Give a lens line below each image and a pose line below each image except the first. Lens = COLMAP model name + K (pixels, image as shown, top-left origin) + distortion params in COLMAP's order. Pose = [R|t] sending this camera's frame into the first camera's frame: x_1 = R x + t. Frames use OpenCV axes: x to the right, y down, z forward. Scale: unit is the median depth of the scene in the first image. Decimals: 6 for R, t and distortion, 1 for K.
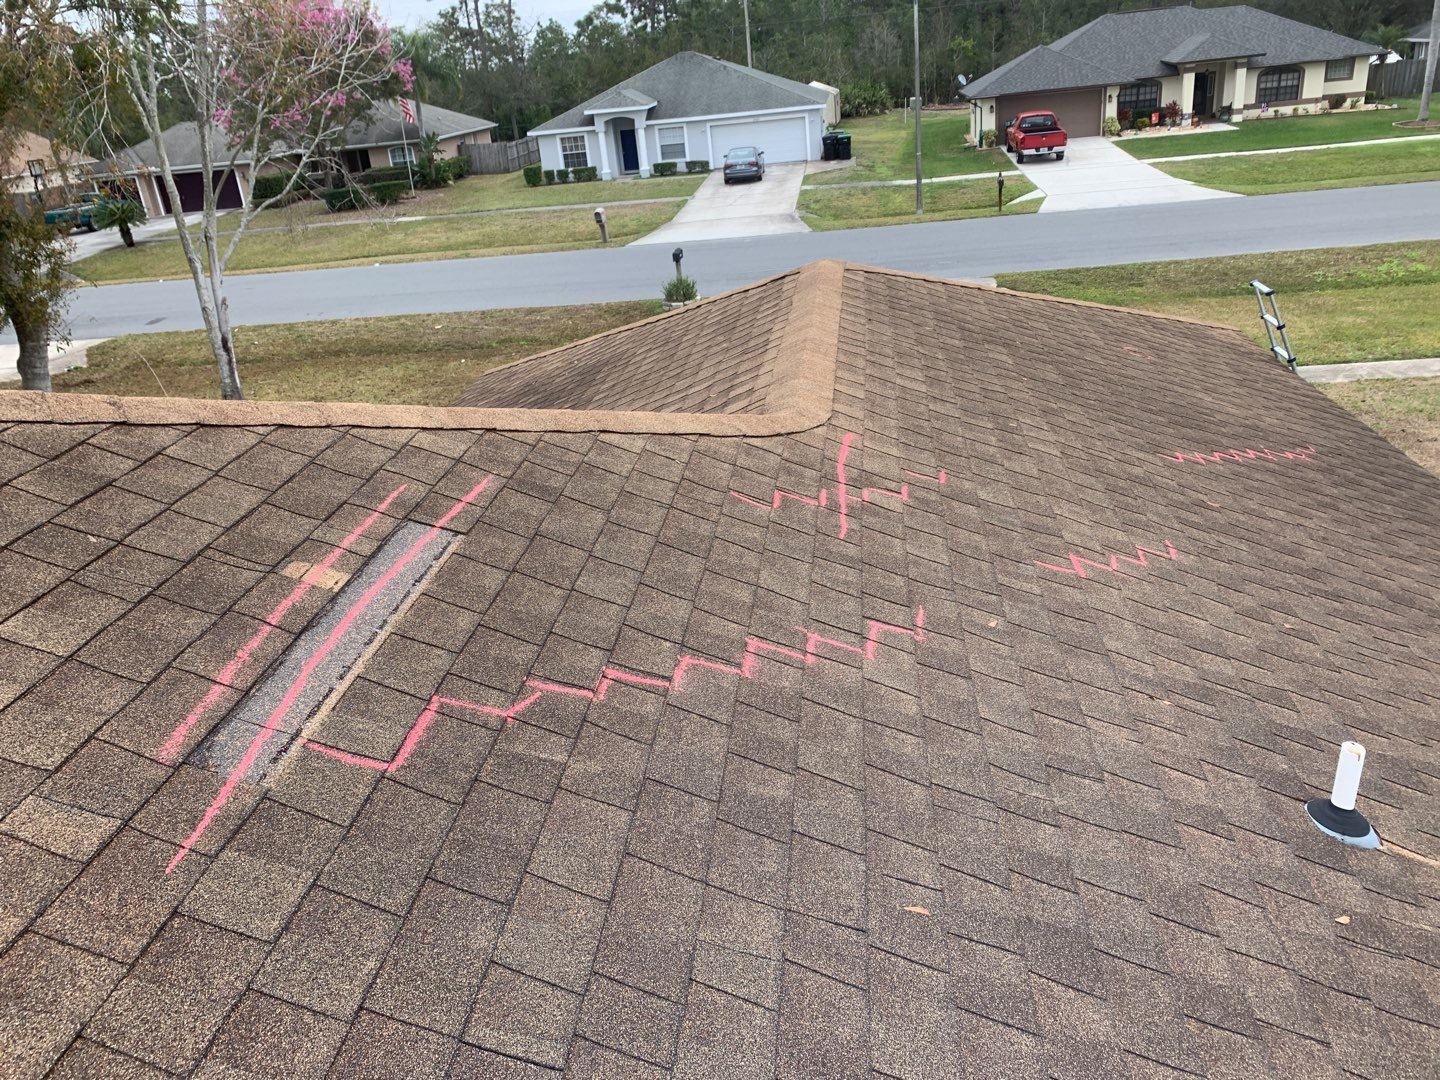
lens RADIAL K [[1167.2, 0, 720.0], [0, 1167.2, 540.0], [0, 0, 1]] dist [0.070013, -0.136869]
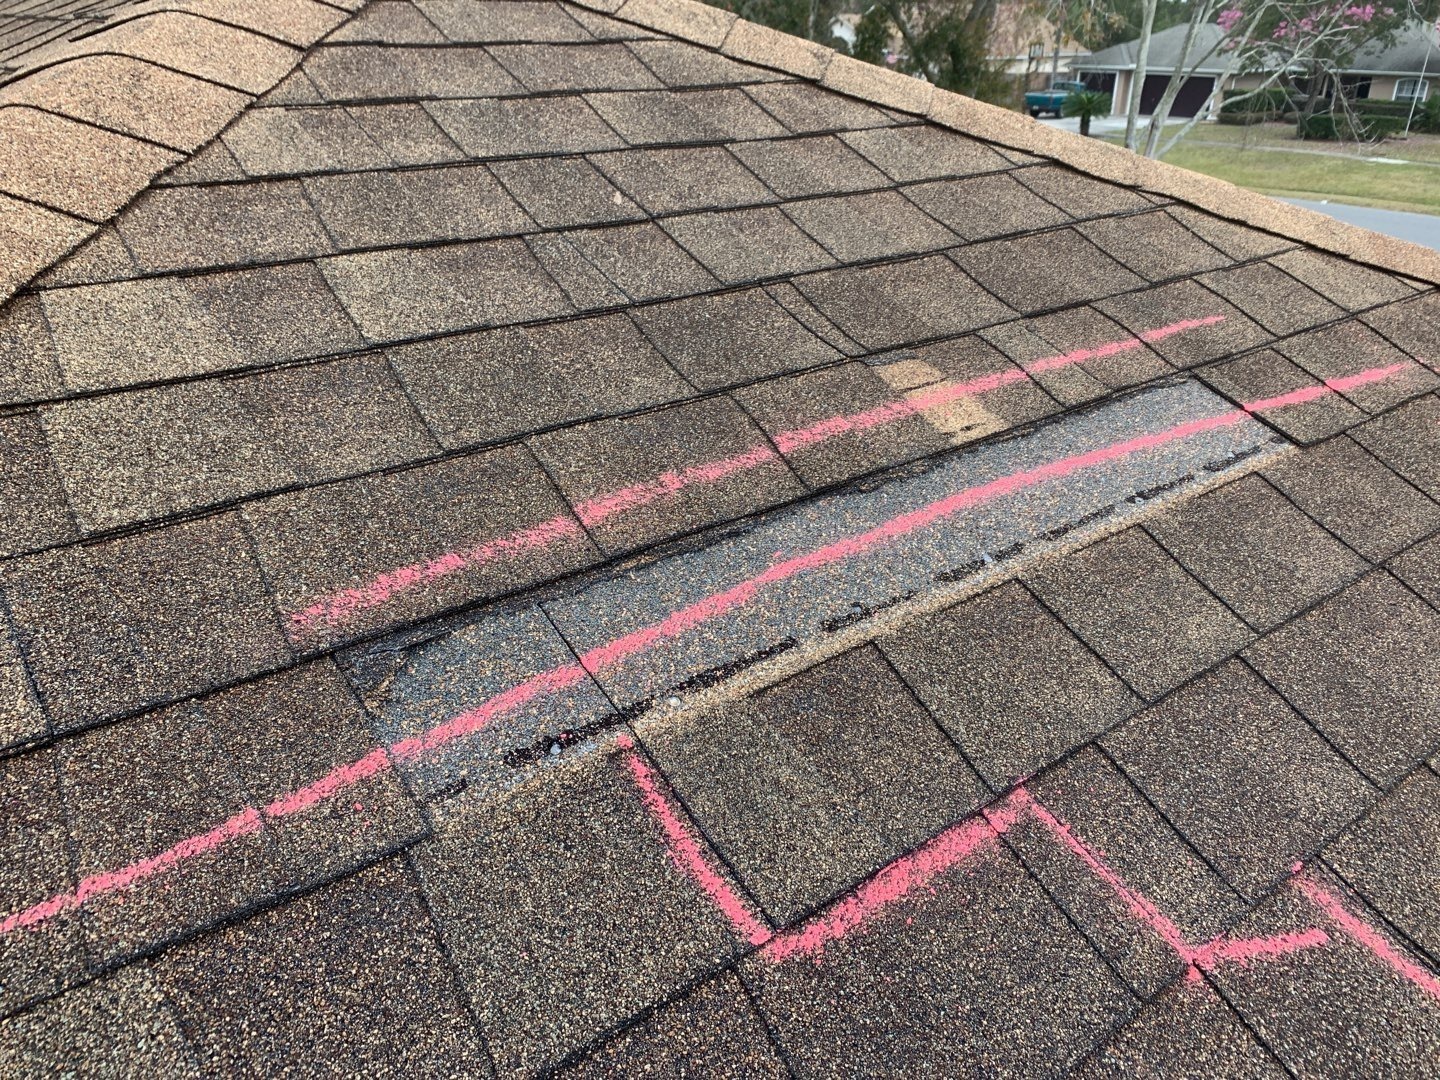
lens RADIAL K [[1167.2, 0, 720.0], [0, 1167.2, 540.0], [0, 0, 1]] dist [0.070013, -0.136869]
pose [[0.716908, 0.389294, -0.578353, -0.119377], [-0.358136, 0.917394, 0.173571, 0.031943], [0.598148, 0.082694, 0.797108, 0.590407]]
